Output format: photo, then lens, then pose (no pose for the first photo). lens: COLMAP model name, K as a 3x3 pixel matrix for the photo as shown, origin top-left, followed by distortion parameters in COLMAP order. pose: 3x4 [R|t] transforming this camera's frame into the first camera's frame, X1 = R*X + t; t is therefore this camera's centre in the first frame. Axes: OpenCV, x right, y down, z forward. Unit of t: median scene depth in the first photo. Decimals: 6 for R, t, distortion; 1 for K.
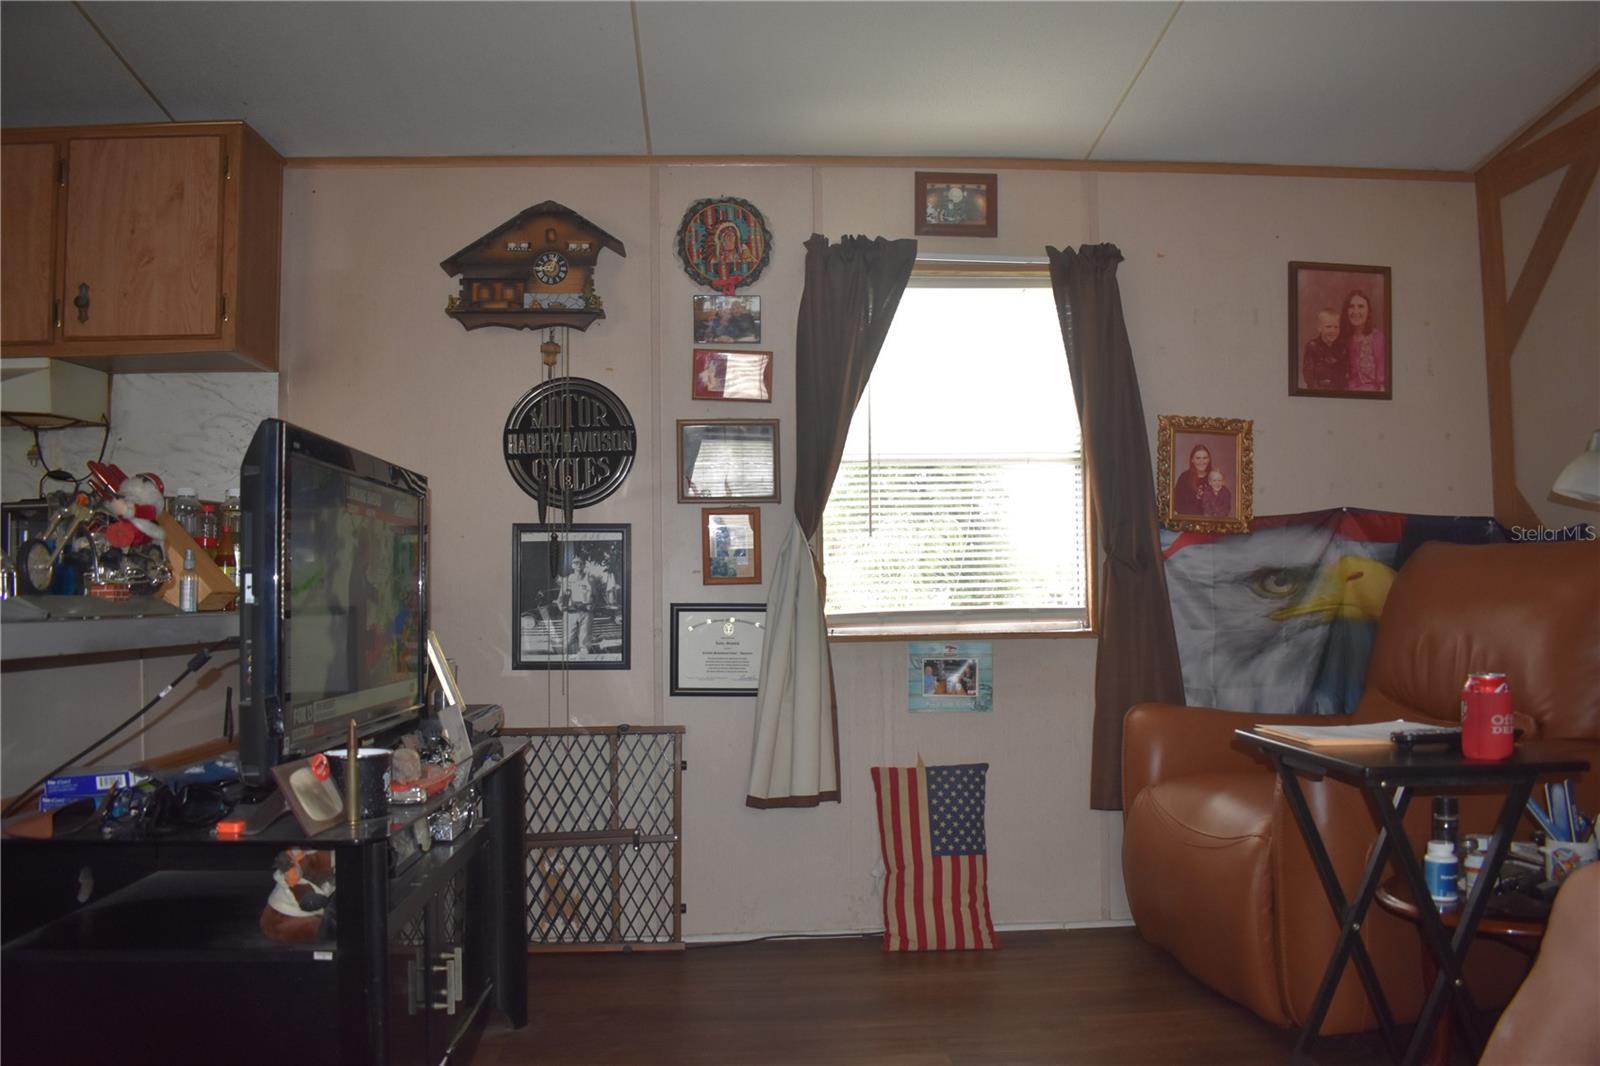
lens RADIAL K [[1249.9, 0, 801.7], [0, 1249.9, 537.6], [0, 0, 1]] dist [-0.105688, 0.024987]
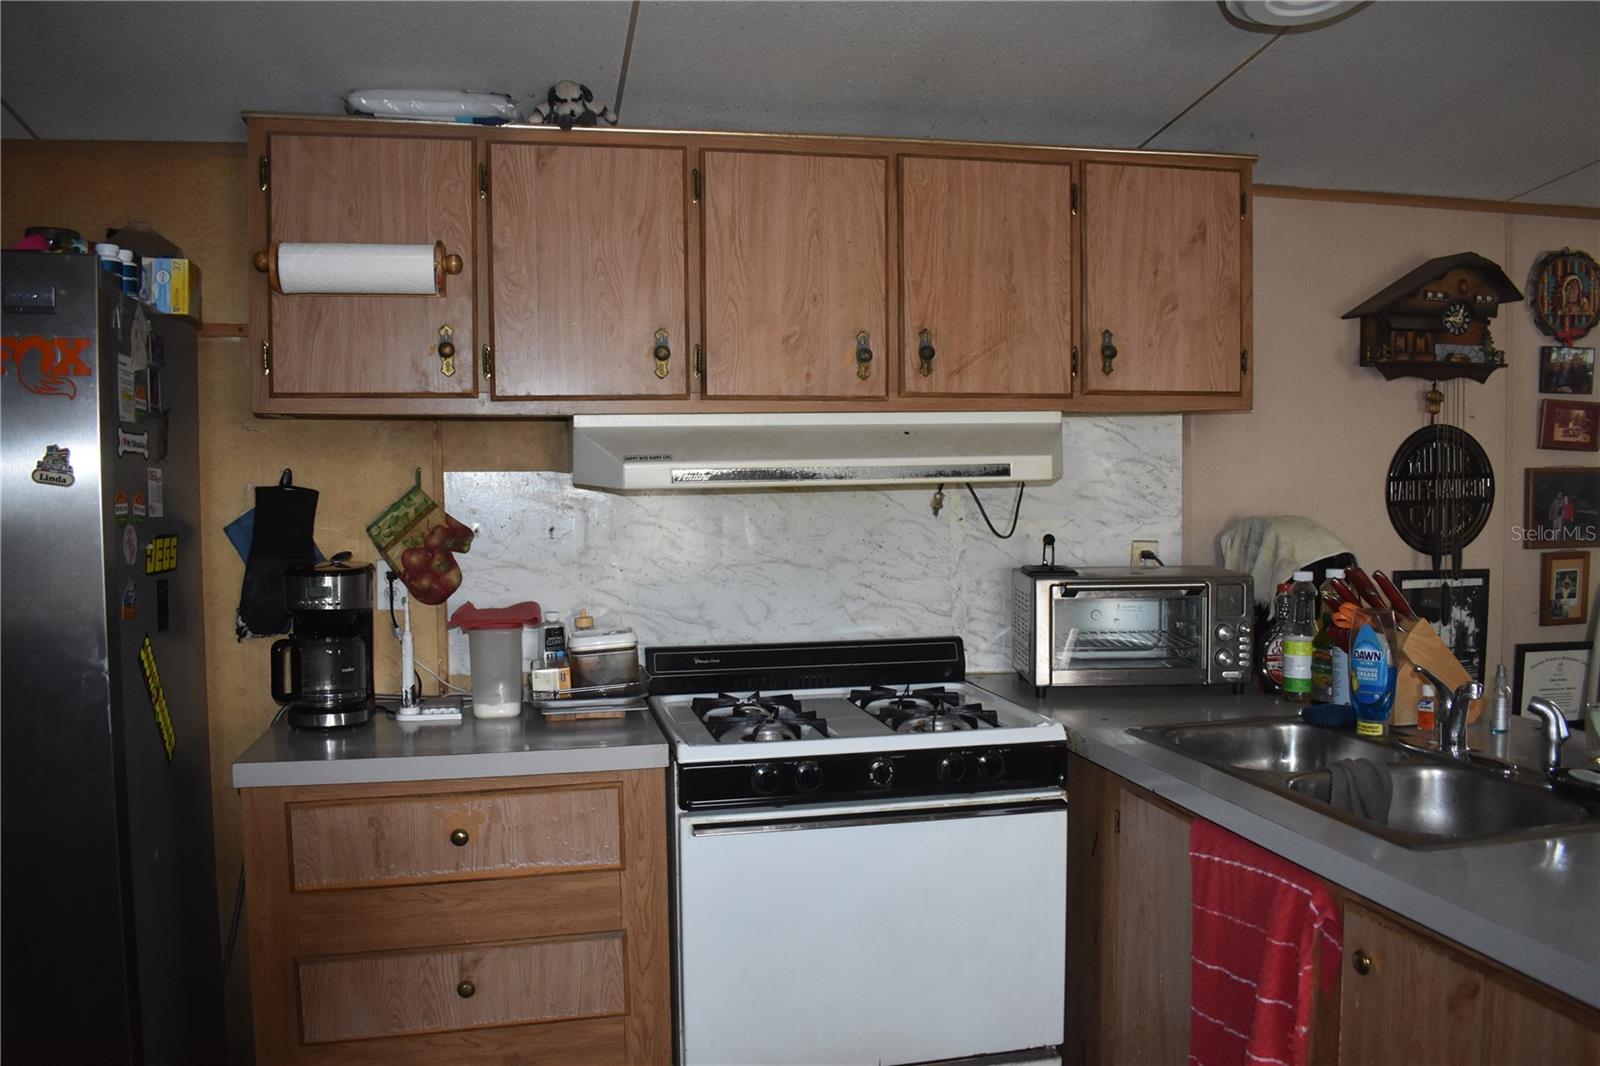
lens RADIAL K [[1249.9, 0, 800.0], [0, 1249.9, 531.6], [0, 0, 1]] dist [-0.105688, 0.024987]
pose [[0.988459, -0.004422, 0.151425, -0.855086], [-0.009569, 0.995755, 0.091545, -0.128630], [-0.151187, -0.091938, 0.984220, 0.103561]]
